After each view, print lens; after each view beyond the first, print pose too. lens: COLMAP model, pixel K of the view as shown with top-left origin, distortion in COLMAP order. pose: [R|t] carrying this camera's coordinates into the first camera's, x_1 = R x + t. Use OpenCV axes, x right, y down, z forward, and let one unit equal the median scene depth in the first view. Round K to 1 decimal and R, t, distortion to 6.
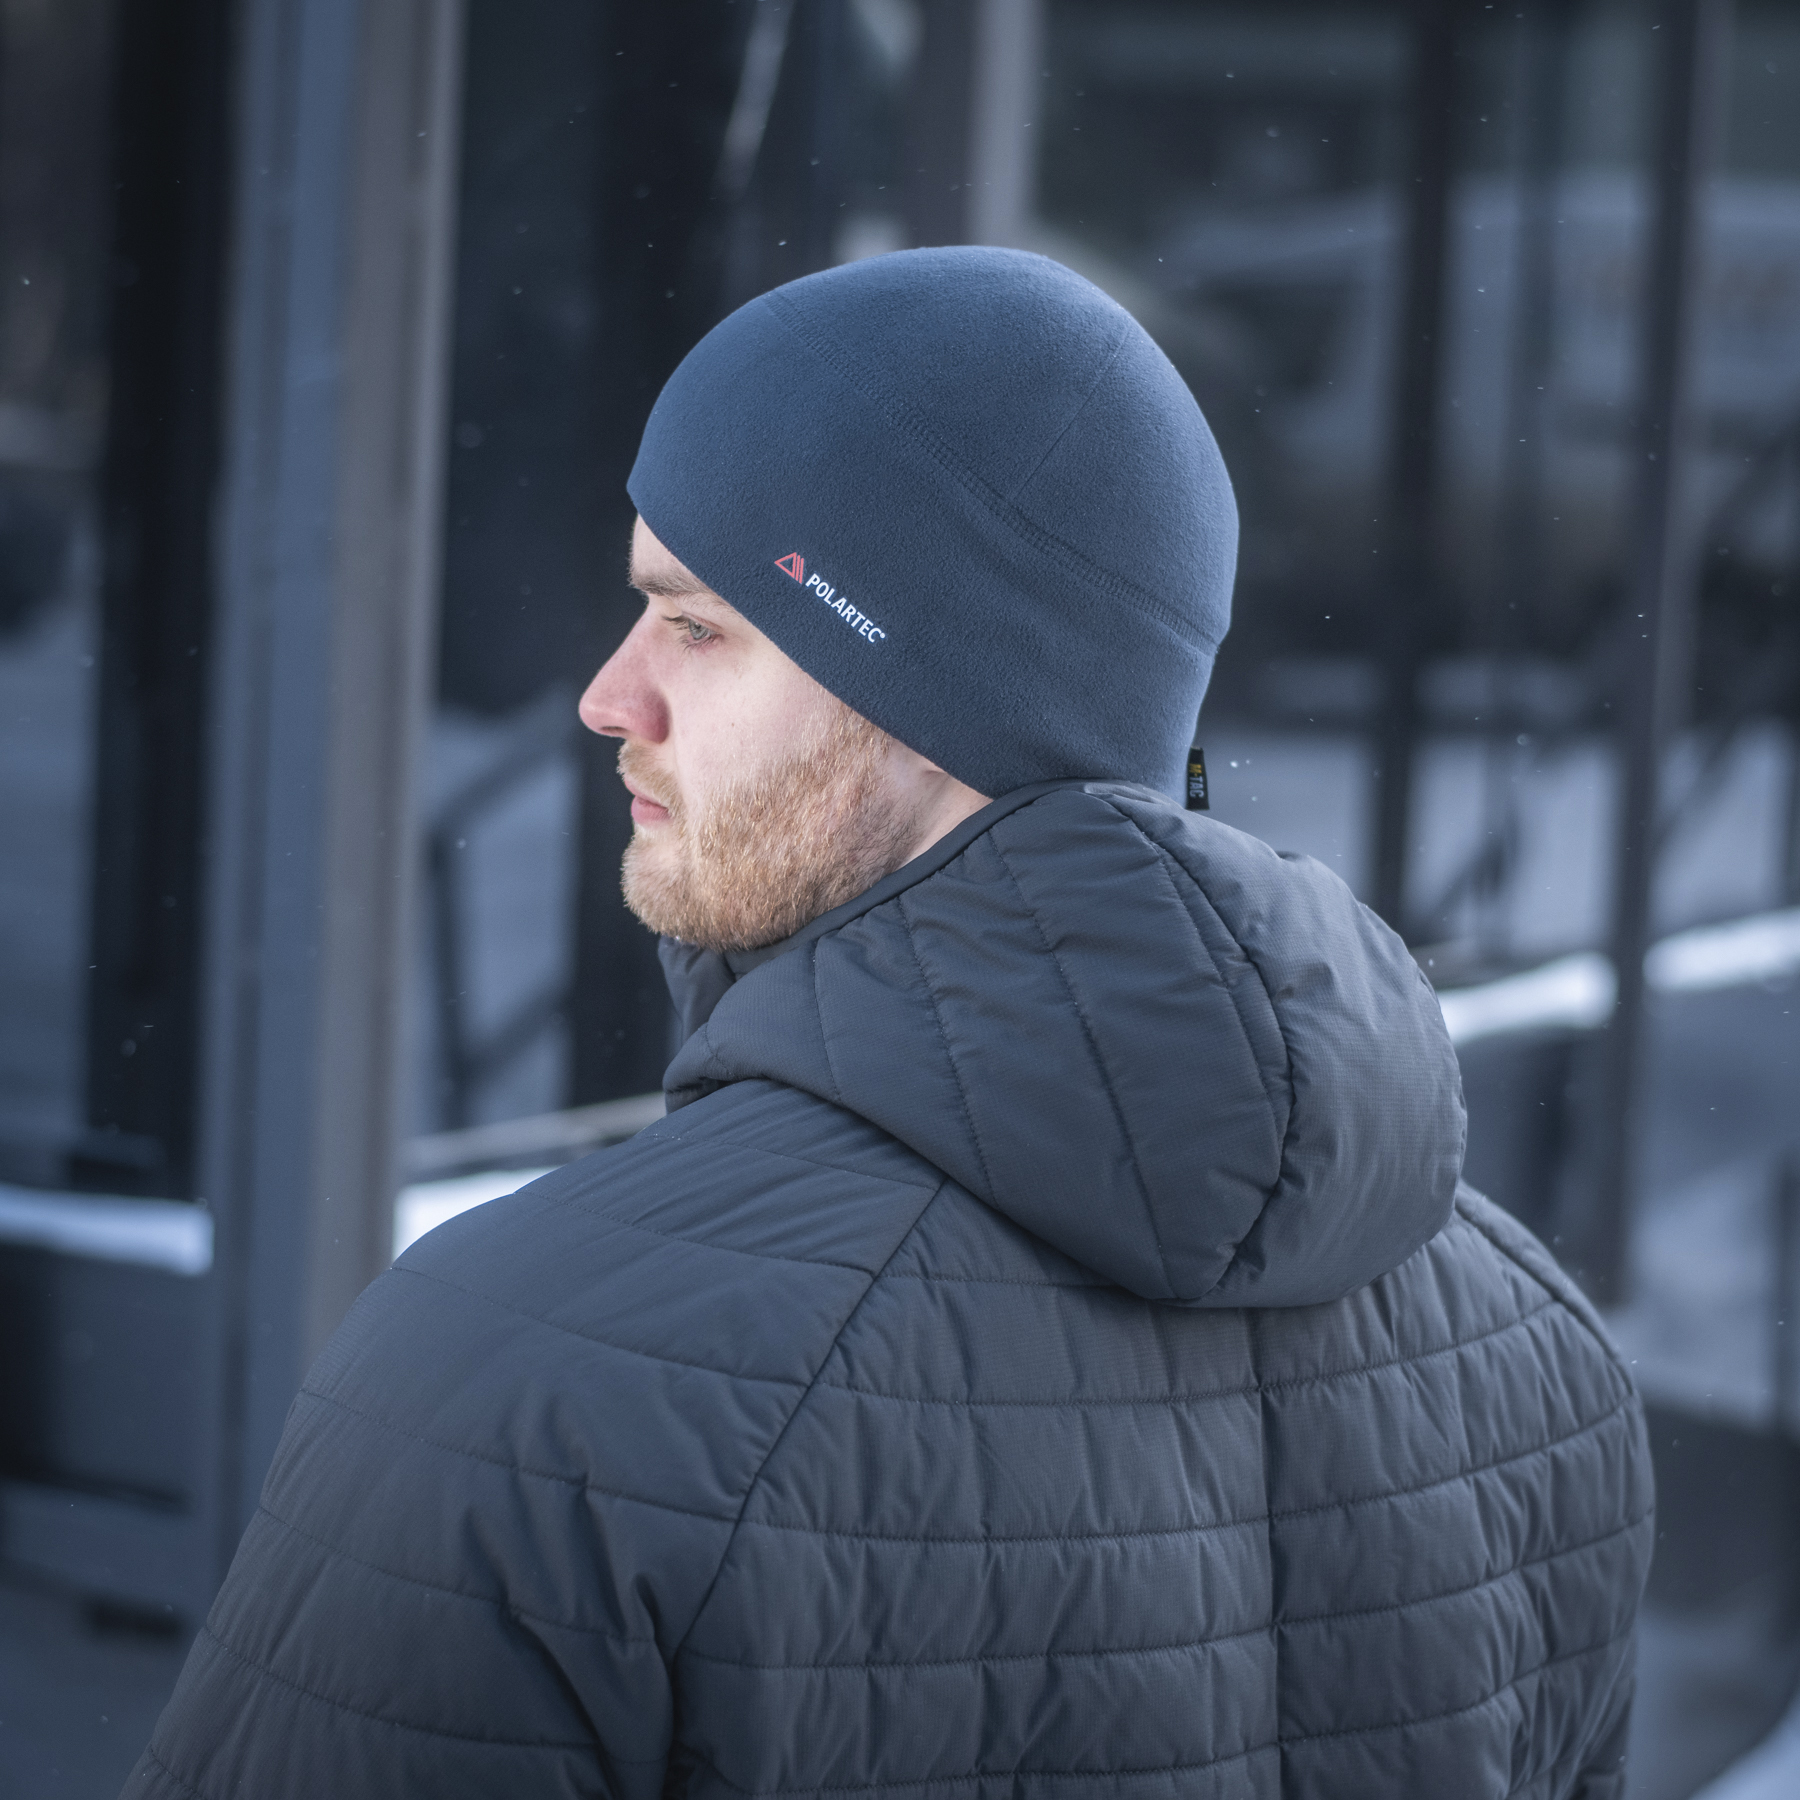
lens RADIAL K [[3735.2, 0, 883.5], [0, 3735.2, 893.9], [0, 0, 1]] dist [-0.004737, 0.000000]
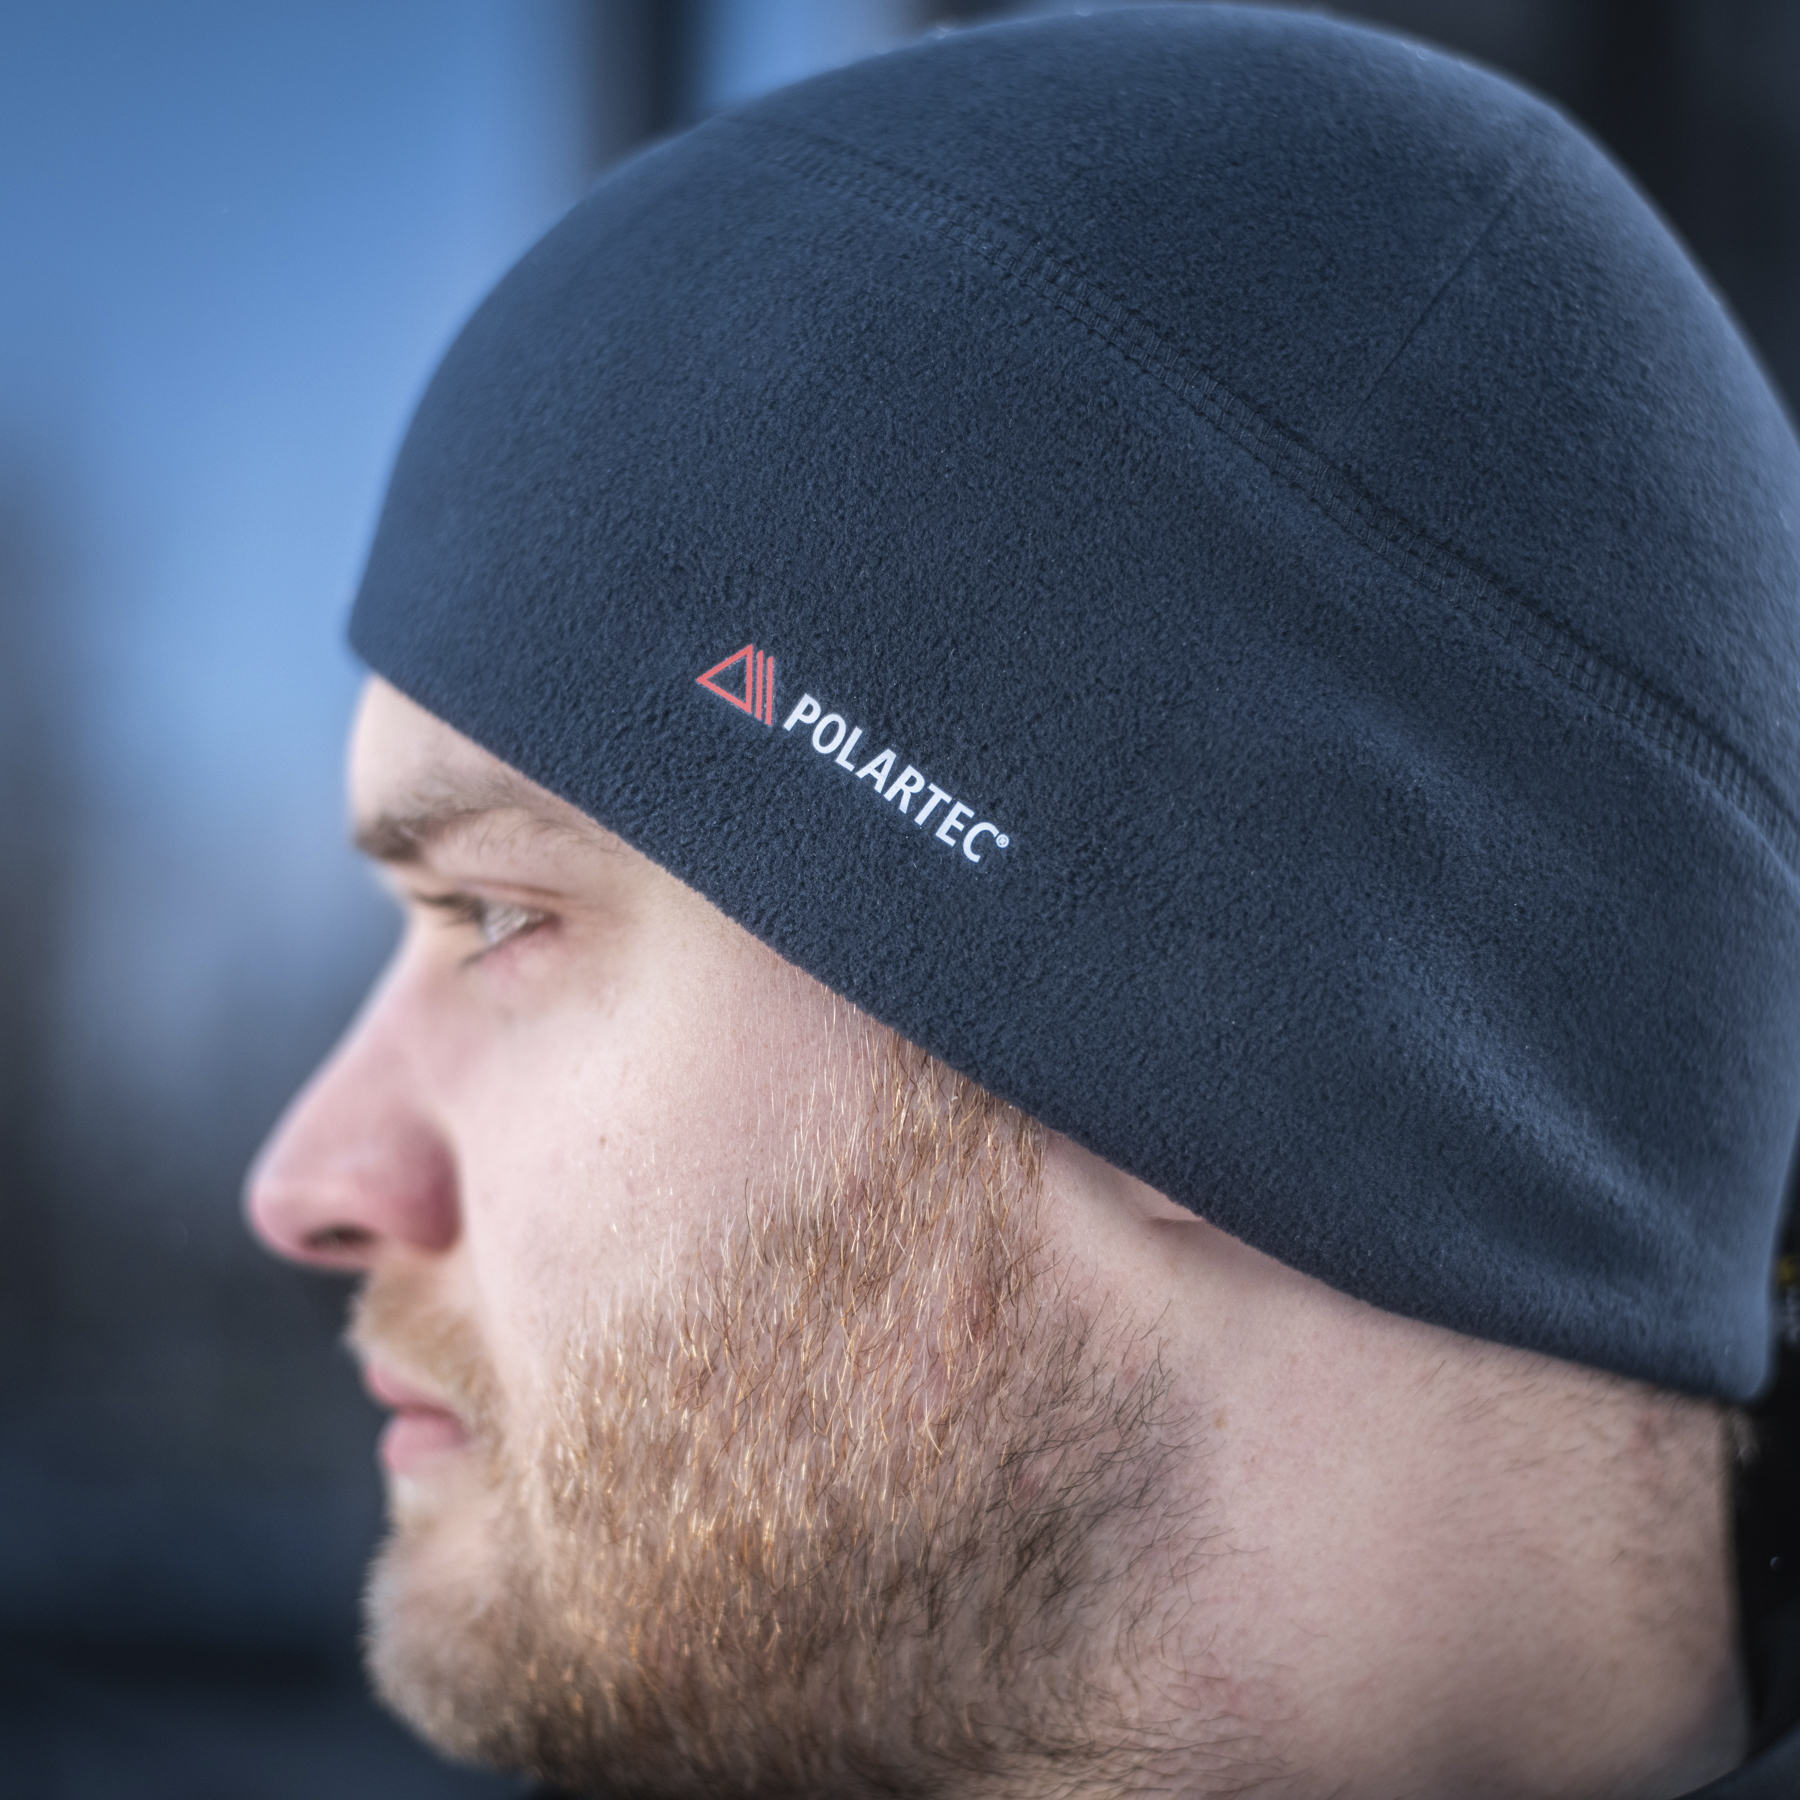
lens RADIAL K [[3735.2, 0, 801.3], [0, 3735.2, 984.1], [0, 0, 1]] dist [-0.004737, 0.000000]
pose [[0.997515, -0.063486, -0.030544, -0.009386], [0.053778, 0.966226, -0.252022, 0.034312], [0.045512, 0.249753, 0.967239, 0.649221]]
